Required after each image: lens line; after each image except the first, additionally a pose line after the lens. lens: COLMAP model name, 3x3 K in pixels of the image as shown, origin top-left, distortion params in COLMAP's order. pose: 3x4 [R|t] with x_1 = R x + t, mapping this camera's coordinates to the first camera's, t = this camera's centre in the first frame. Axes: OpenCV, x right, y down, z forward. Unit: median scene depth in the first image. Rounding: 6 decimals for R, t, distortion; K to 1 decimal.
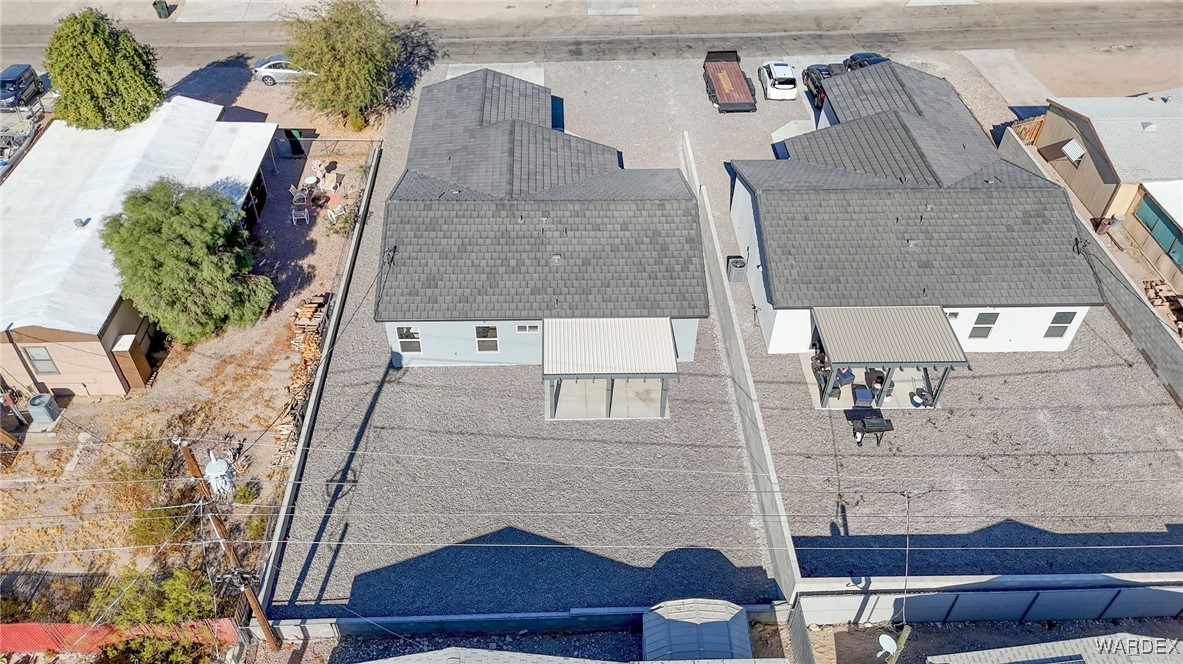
lens RADIAL K [[872.4, 0, 588.1], [0, 872.4, 330.4], [0, 0, 1]] dist [0.086354, -0.093035]
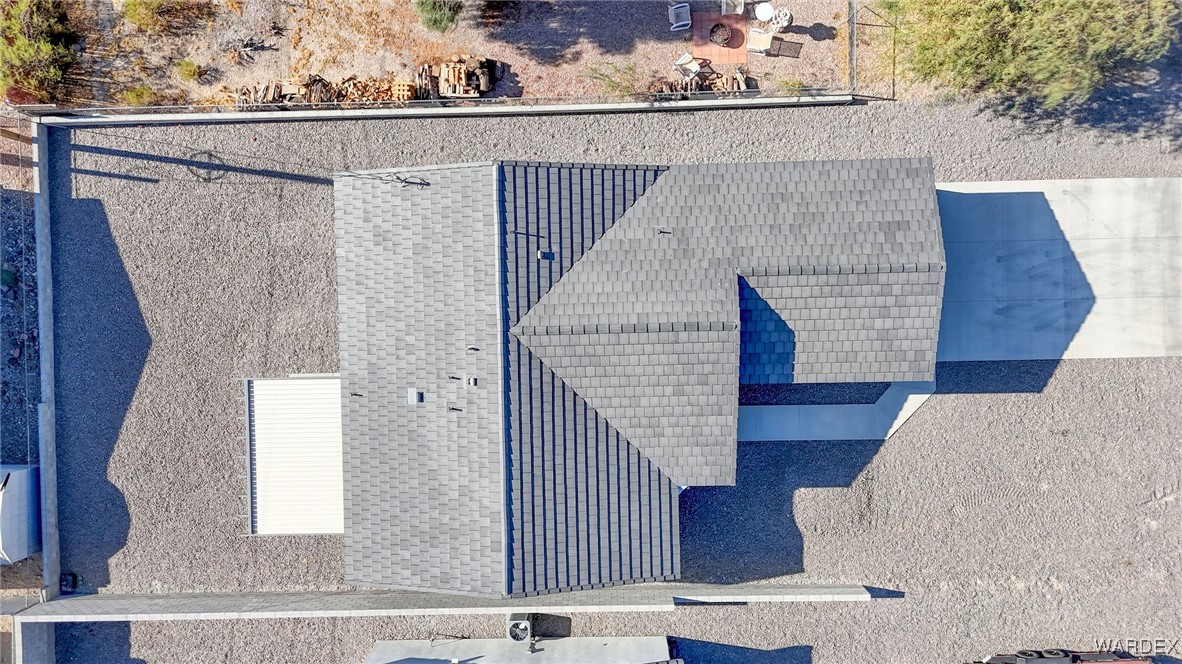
lens RADIAL K [[871.7, 0, 587.6], [0, 871.7, 330.4], [0, 0, 1]] dist [0.086354, -0.093035]
pose [[-0.018960, 0.999820, 0.000266, -0.111895], [-0.655990, -0.012641, 0.754663, -0.872249], [0.754531, 0.014134, 0.656112, 0.706325]]
